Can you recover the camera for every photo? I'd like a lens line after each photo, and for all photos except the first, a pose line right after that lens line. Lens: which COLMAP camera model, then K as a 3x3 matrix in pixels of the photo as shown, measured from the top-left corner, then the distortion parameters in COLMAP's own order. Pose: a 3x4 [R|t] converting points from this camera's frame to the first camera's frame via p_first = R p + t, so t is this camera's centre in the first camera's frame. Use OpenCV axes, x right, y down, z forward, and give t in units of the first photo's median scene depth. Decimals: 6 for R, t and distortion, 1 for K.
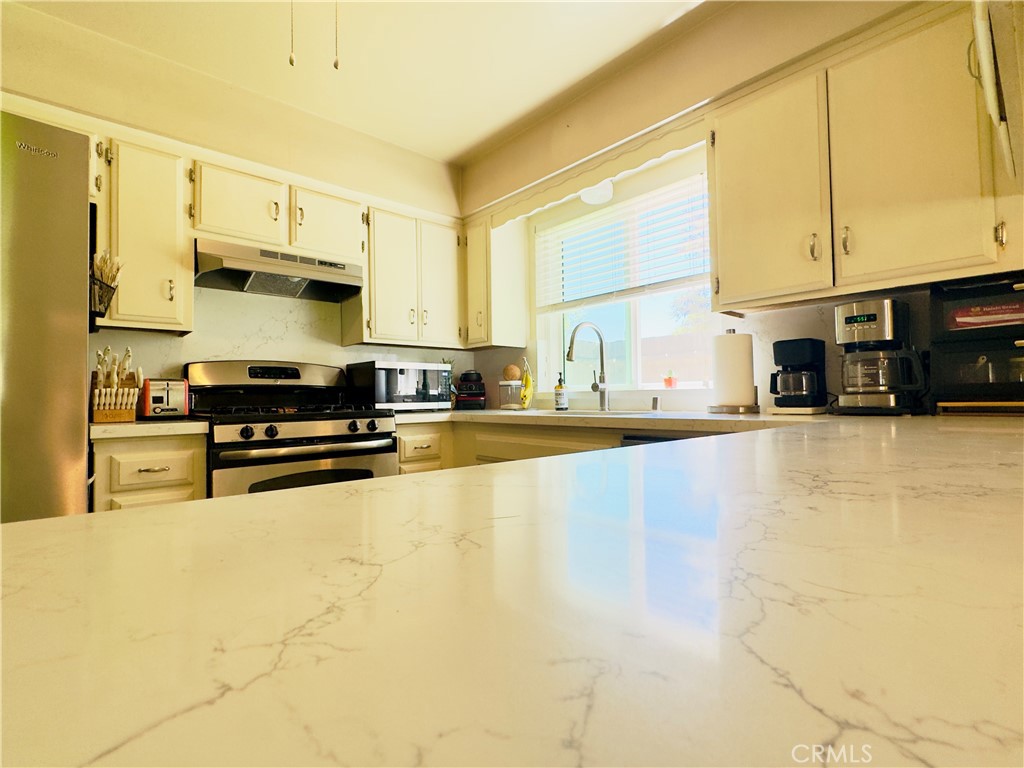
lens RADIAL K [[488.5, 0, 512.5], [0, 488.5, 387.1], [0, 0, 1]] dist [-0.000748, -0.000462]
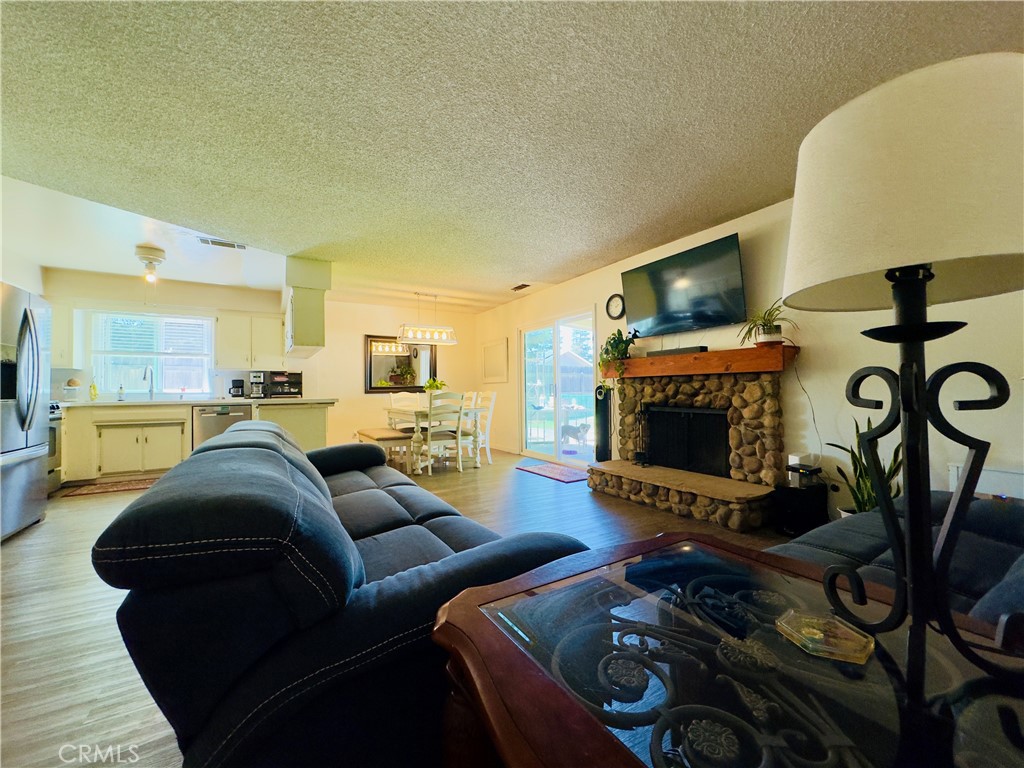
lens RADIAL K [[408.8, 0, 513.8], [0, 408.8, 381.8], [0, 0, 1]] dist [-0.003245, 0.000464]
pose [[0.186818, 0.035431, 0.981755, -1.782418], [-0.012153, 0.999356, -0.033753, 0.000581], [-0.982319, -0.005626, 0.187129, -1.421482]]
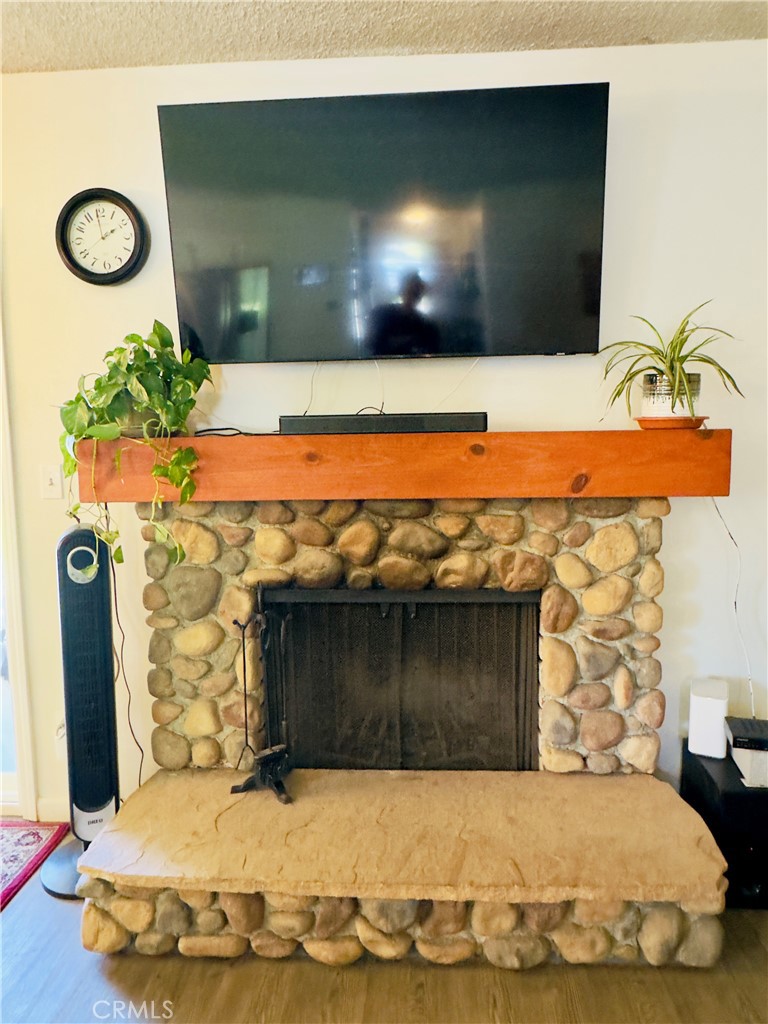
lens RADIAL K [[637.5, 0, 384.0], [0, 637.5, 512.0], [0, 0, 1]] dist [0.003082, 0.000245]
pose [[-0.705389, -0.041930, 0.707579, -0.531147], [0.011880, 0.997409, 0.070948, -0.137808], [-0.708721, 0.058452, -0.703063, -1.153336]]
